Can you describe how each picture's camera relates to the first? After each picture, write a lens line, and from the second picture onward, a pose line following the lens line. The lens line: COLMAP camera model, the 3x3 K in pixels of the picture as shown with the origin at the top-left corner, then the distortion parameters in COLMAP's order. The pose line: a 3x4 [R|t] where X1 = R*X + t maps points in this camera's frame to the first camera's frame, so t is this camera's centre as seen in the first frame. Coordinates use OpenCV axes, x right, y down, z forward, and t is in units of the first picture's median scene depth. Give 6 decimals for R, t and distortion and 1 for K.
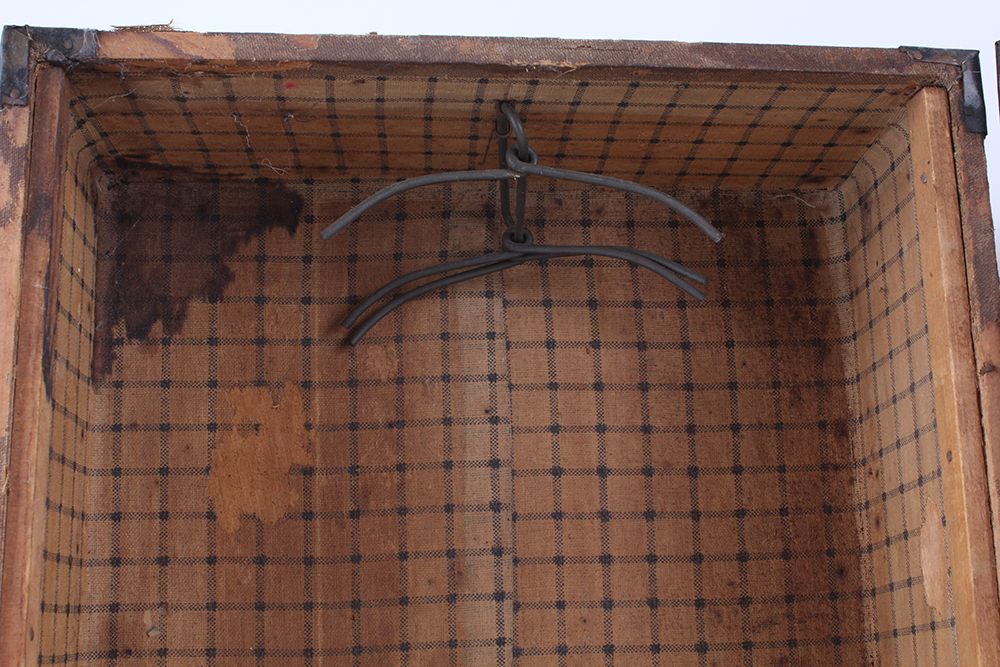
lens RADIAL K [[1414.0, 0, 500.0], [0, 1414.0, 333.5], [0, 0, 1]] dist [-0.043517, 0.029187]
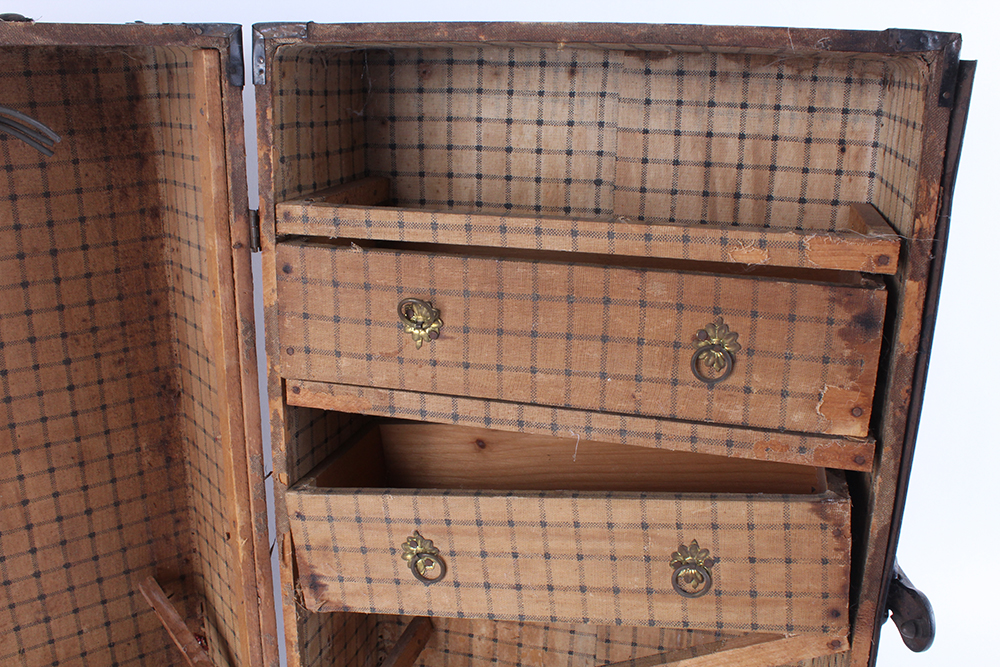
lens RADIAL K [[939.8, 0, 500.0], [0, 939.8, 333.5], [0, 0, 1]] dist [-0.170134, 0.177822]
pose [[0.859107, -0.119770, 0.497585, 0.053200], [-0.147254, 0.873276, 0.464441, -0.345494], [-0.490155, -0.472275, 0.732601, 0.024547]]
